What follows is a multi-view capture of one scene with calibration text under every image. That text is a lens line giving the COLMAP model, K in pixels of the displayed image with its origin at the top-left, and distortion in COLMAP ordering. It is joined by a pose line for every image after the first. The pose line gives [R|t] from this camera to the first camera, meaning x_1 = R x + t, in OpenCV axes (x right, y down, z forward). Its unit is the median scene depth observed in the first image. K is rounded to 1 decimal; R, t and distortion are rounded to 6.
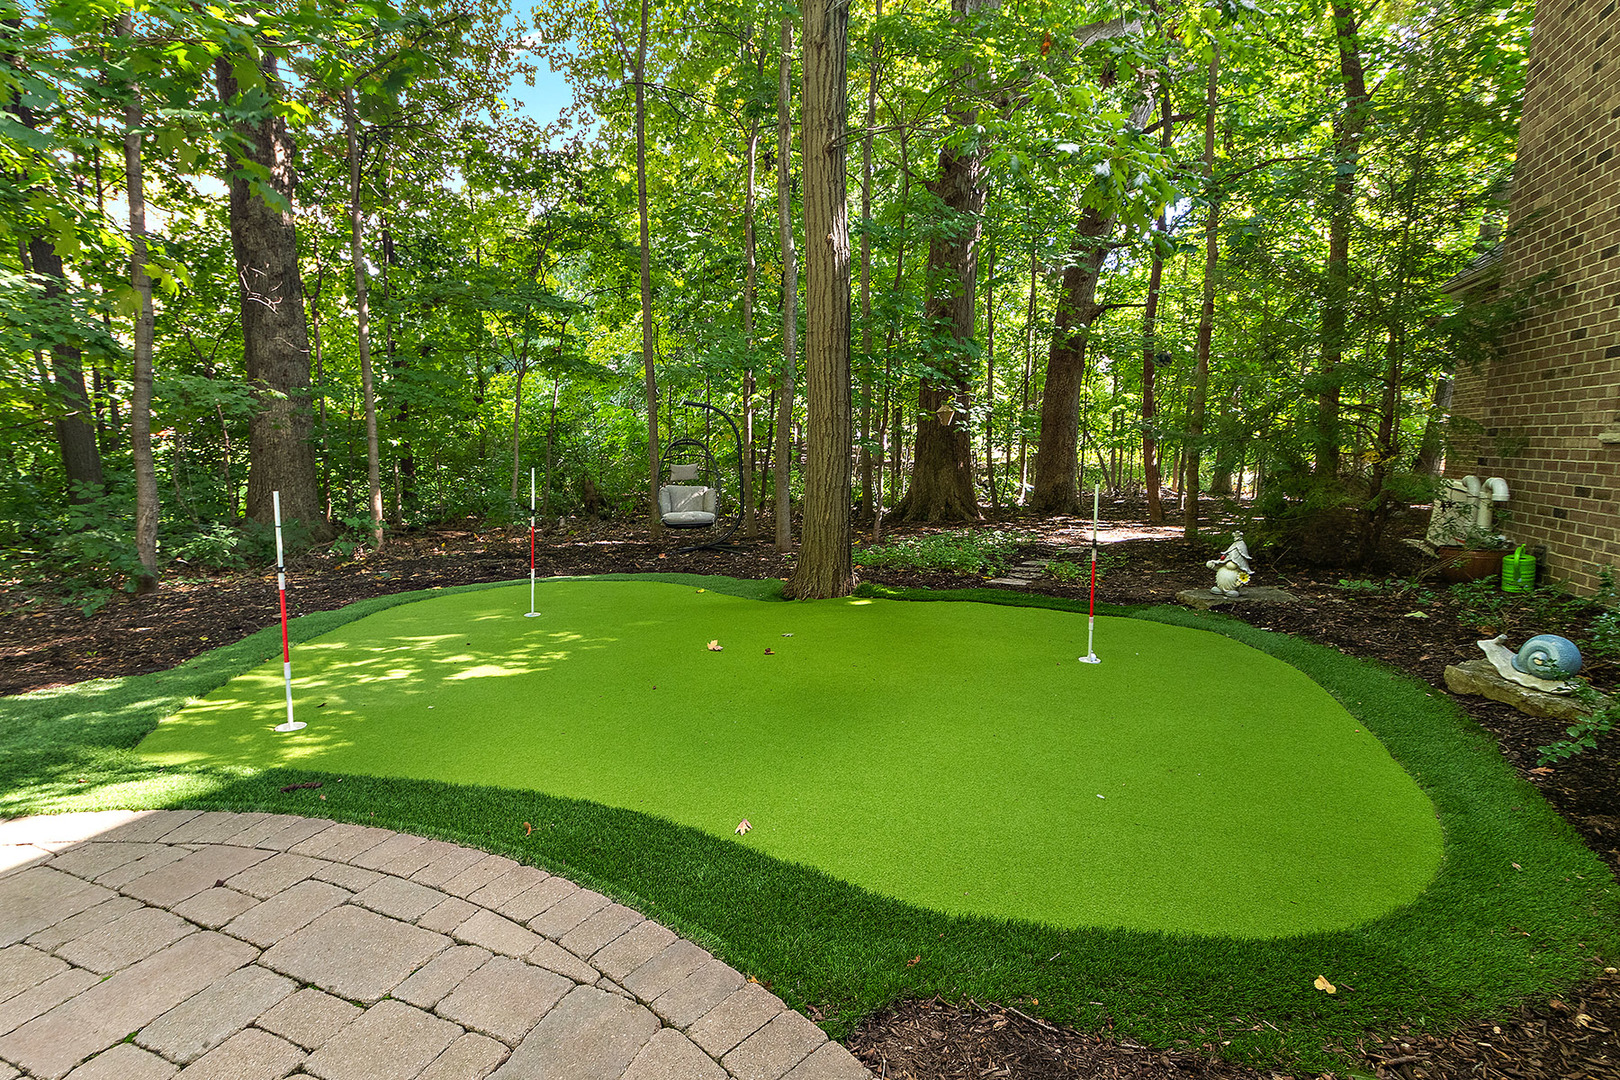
lens RADIAL K [[742.3, 0, 810.0], [0, 742.3, 540.0], [0, 0, 1]] dist [-0.003223, -0.000844]
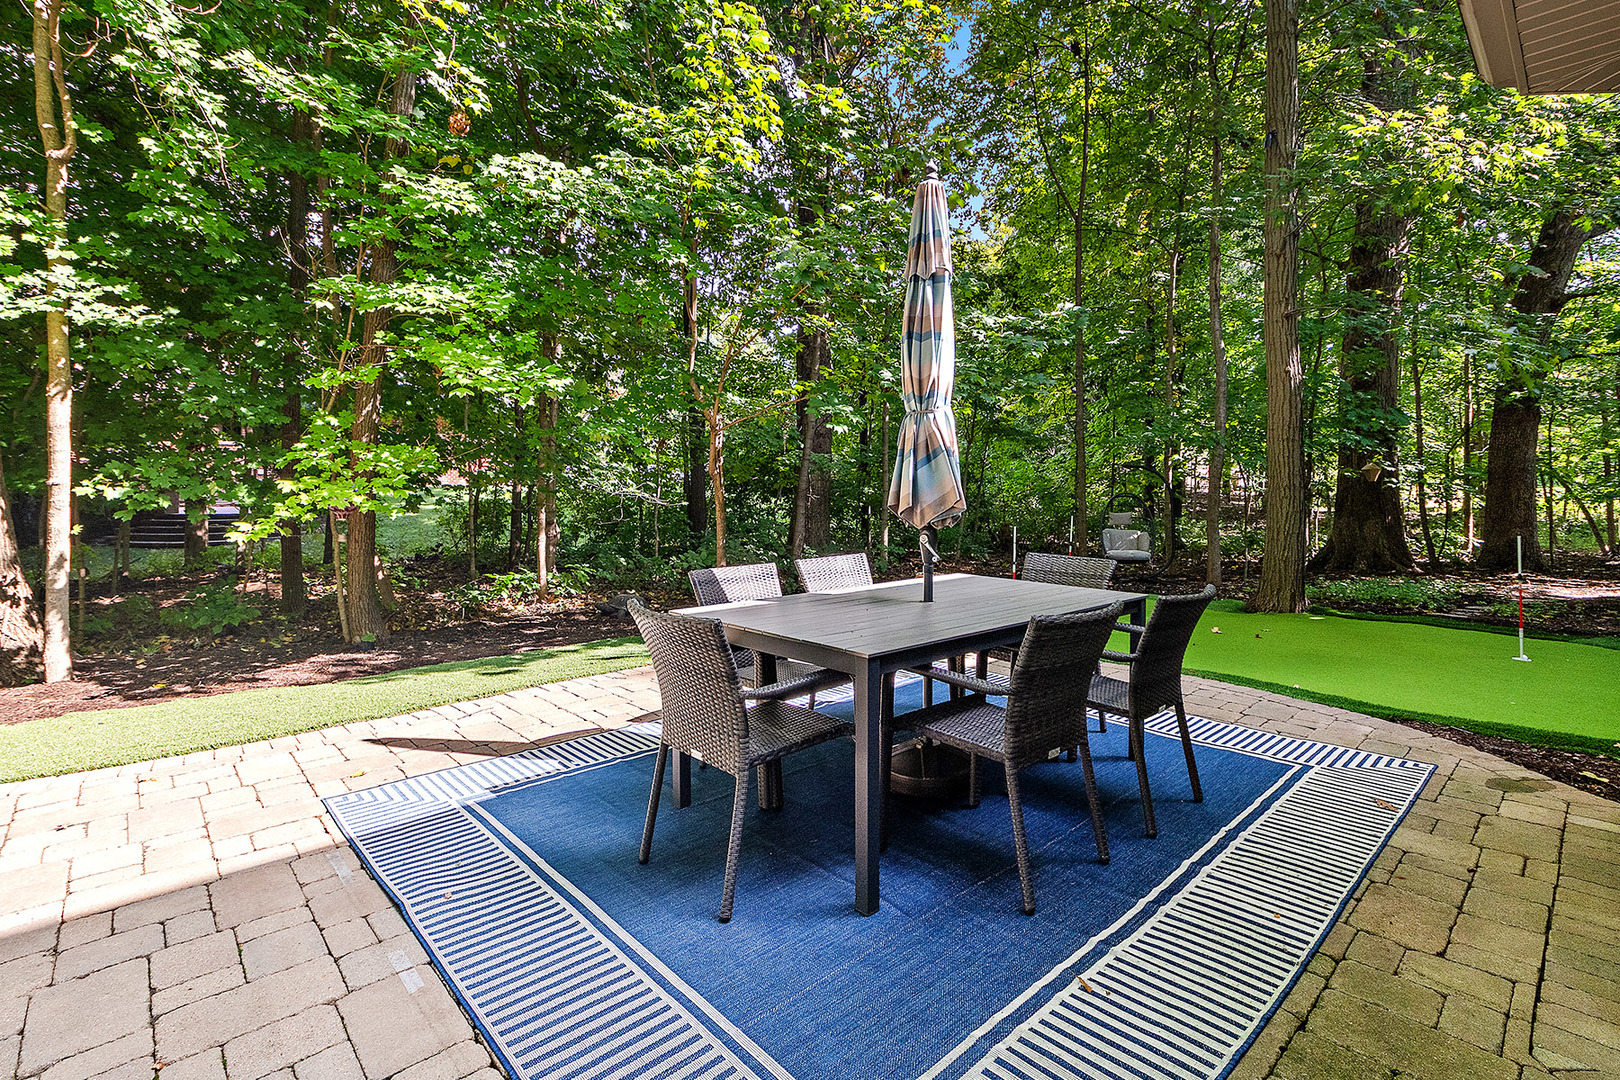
lens RADIAL K [[750.8, 0, 810.5], [0, 750.8, 469.4], [0, 0, 1]] dist [-0.003009, -0.000359]
pose [[0.901837, -0.005010, -0.432047, -0.085185], [-0.059999, 0.988793, -0.136705, 0.028545], [0.427890, 0.149208, 0.891430, -0.336088]]
